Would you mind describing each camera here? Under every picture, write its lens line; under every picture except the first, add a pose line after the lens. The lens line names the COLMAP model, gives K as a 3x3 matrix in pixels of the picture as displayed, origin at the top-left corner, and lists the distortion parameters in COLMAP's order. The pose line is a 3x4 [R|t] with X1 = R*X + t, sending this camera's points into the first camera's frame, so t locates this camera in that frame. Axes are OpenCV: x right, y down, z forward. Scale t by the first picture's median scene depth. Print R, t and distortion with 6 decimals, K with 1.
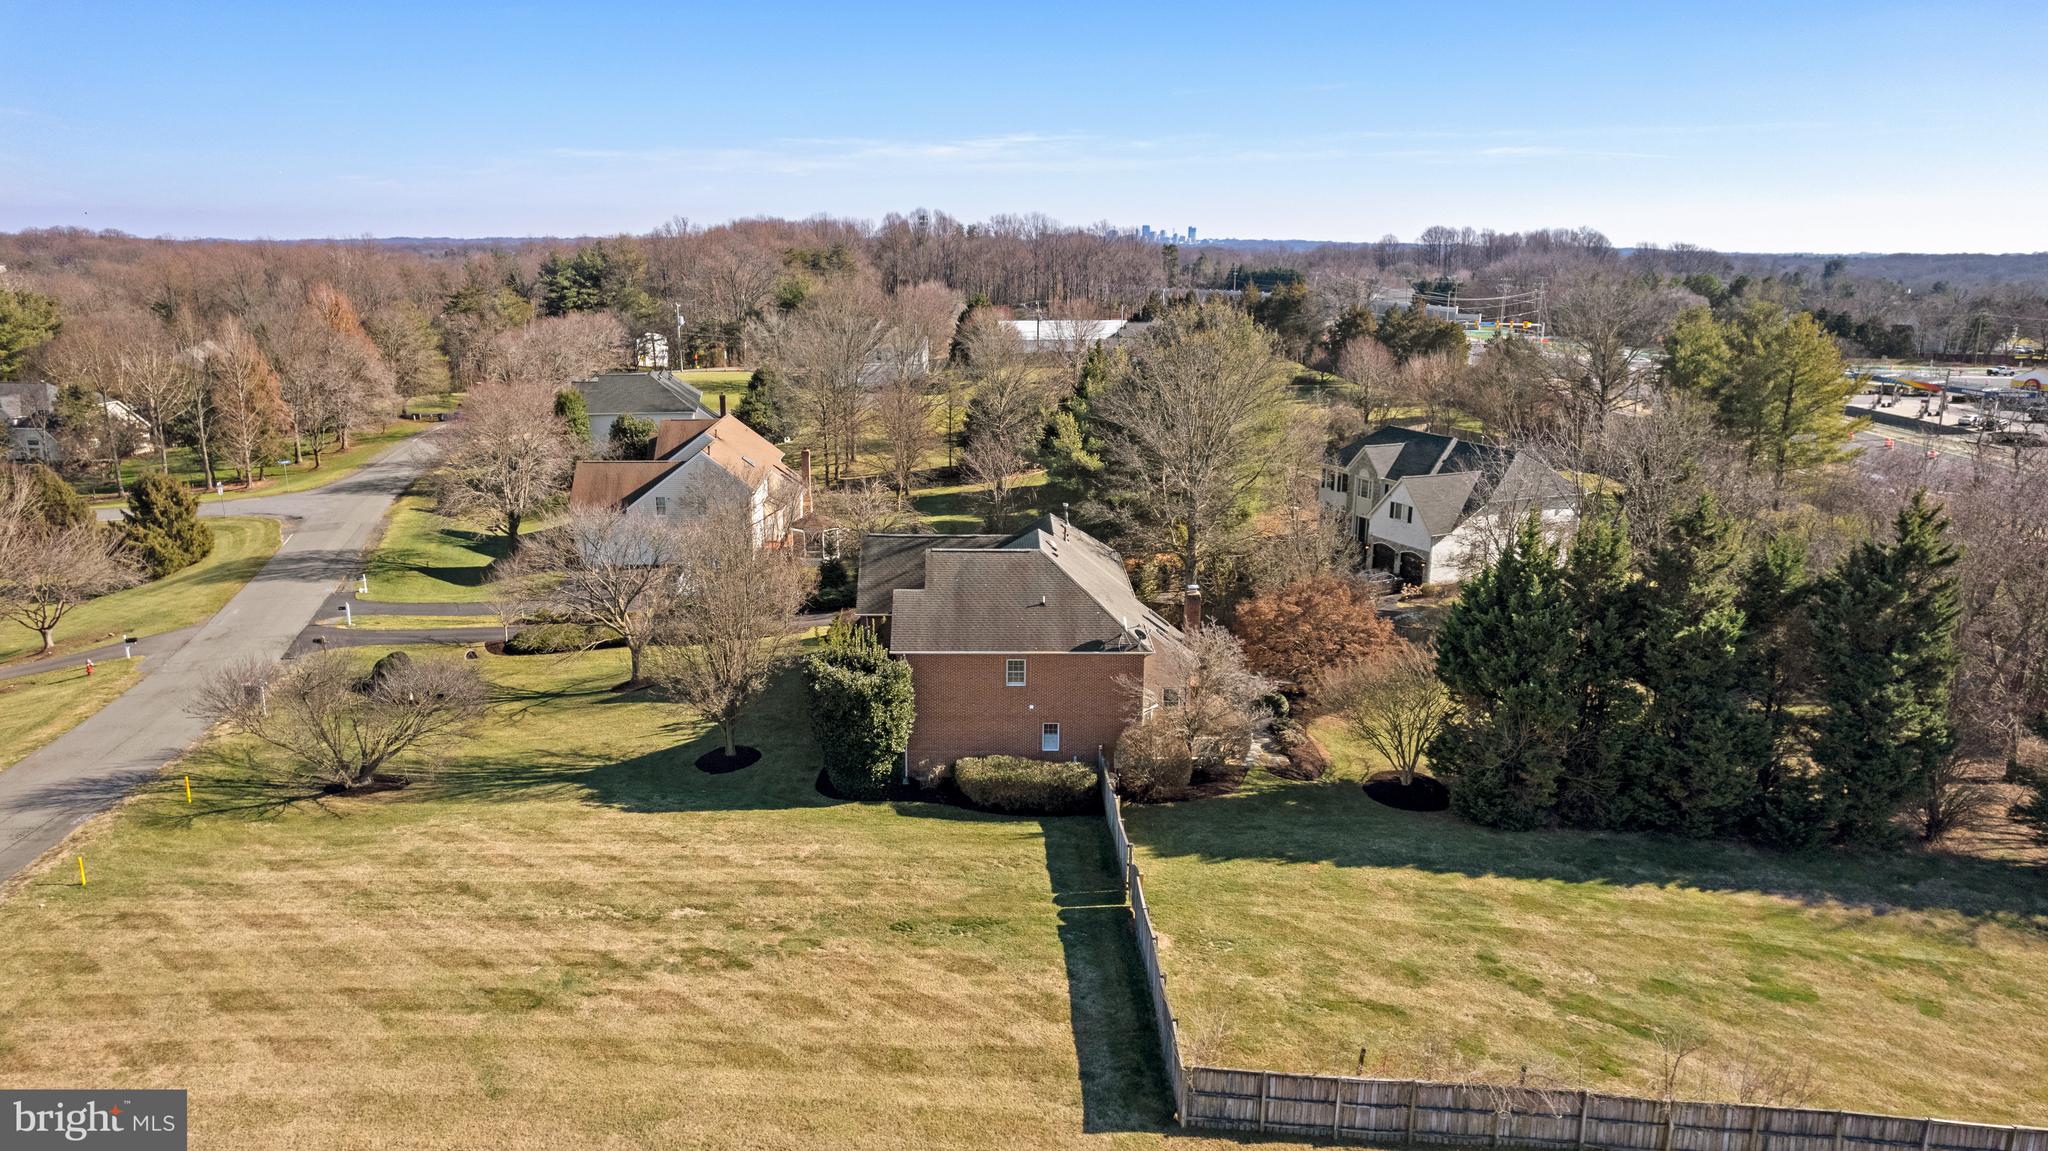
lens RADIAL K [[1332.9, 0, 1026.7], [0, 1332.9, 589.6], [0, 0, 1]] dist [-0.072906, 0.060089]
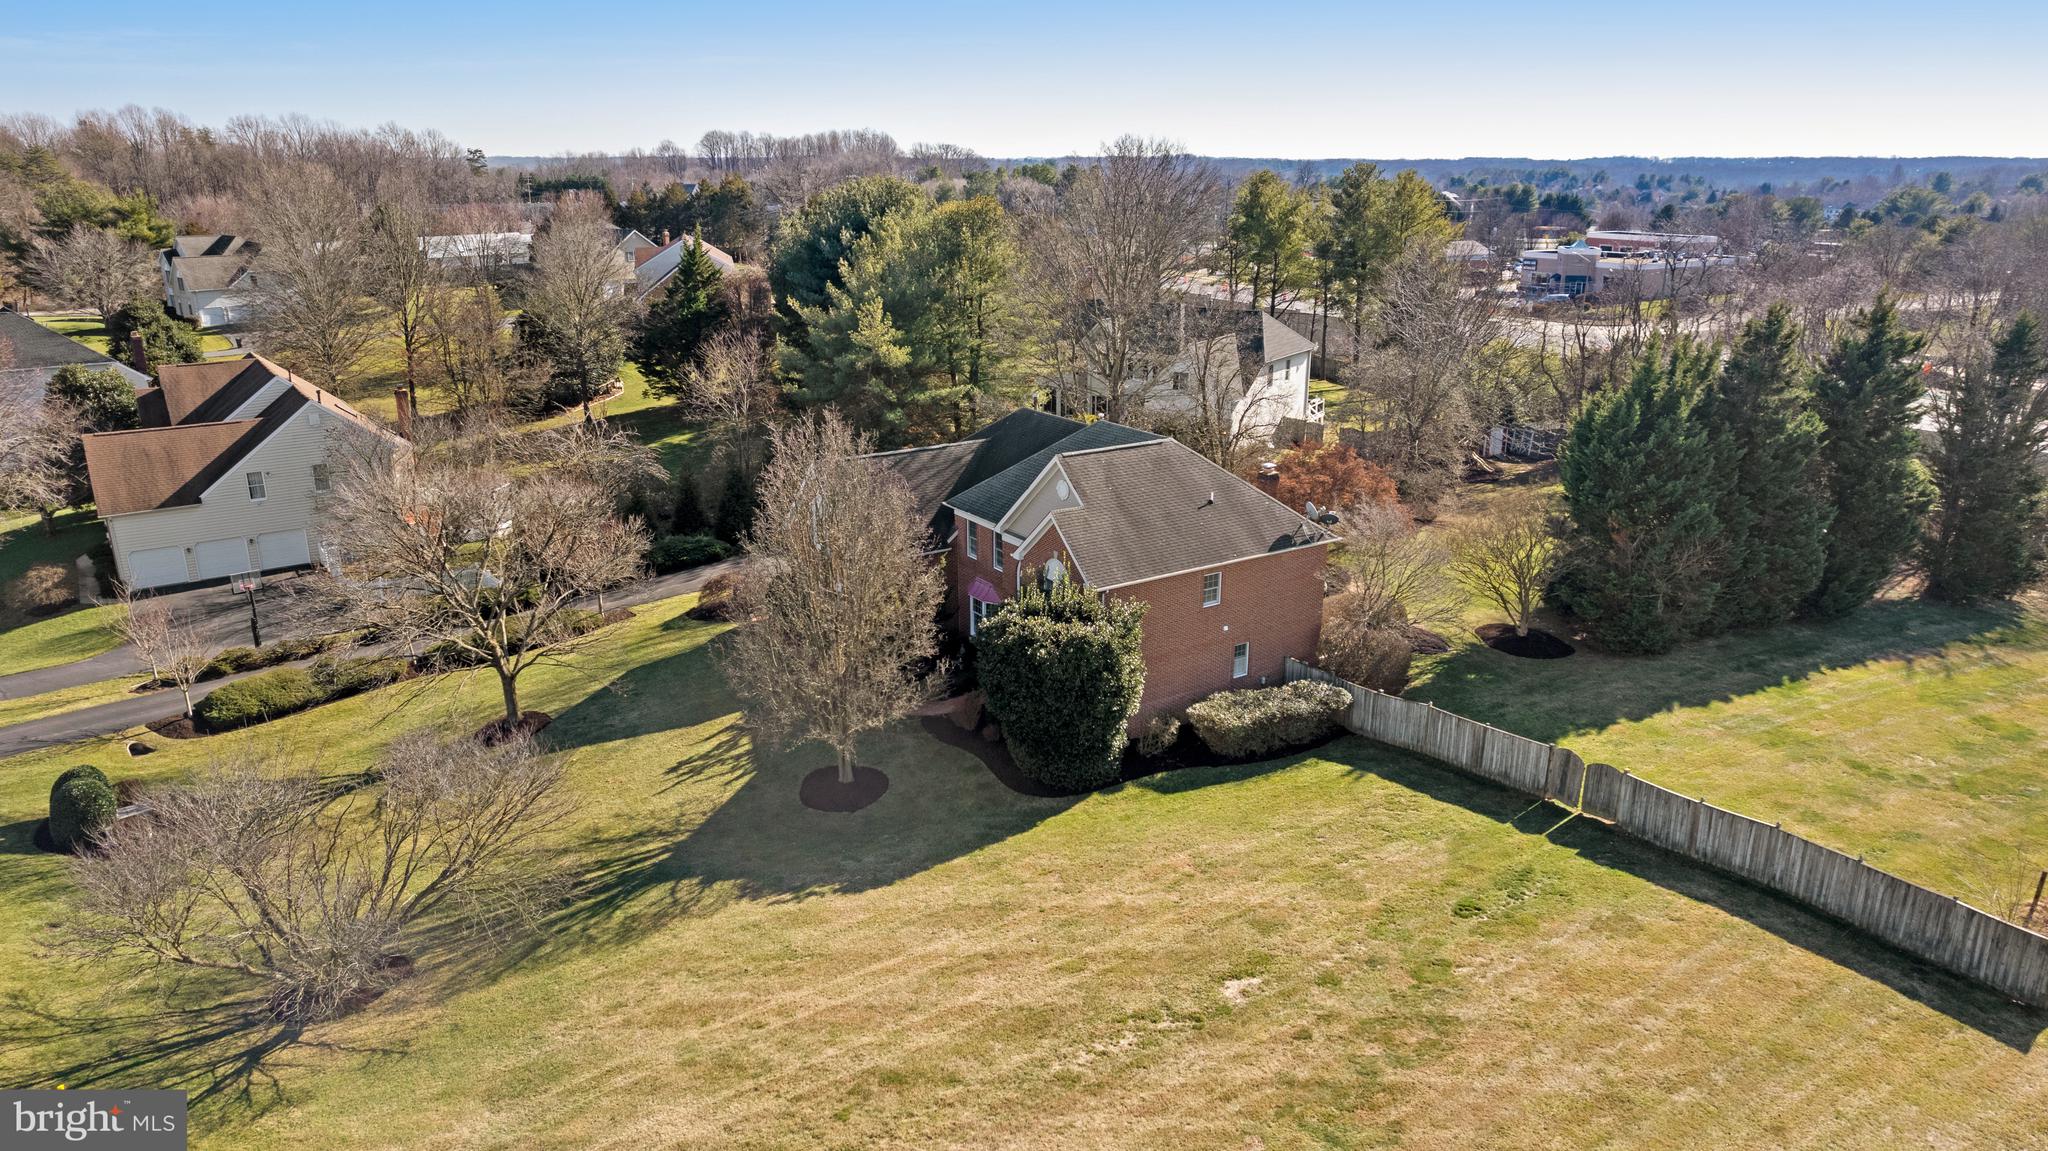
lens RADIAL K [[1332.9, 0, 1026.7], [0, 1332.9, 589.6], [0, 0, 1]] dist [-0.072906, 0.060089]
pose [[0.832420, -0.170644, 0.527218, -0.526852], [0.141320, 0.985319, 0.095789, -0.030912], [-0.535823, -0.005230, 0.844314, 0.377247]]
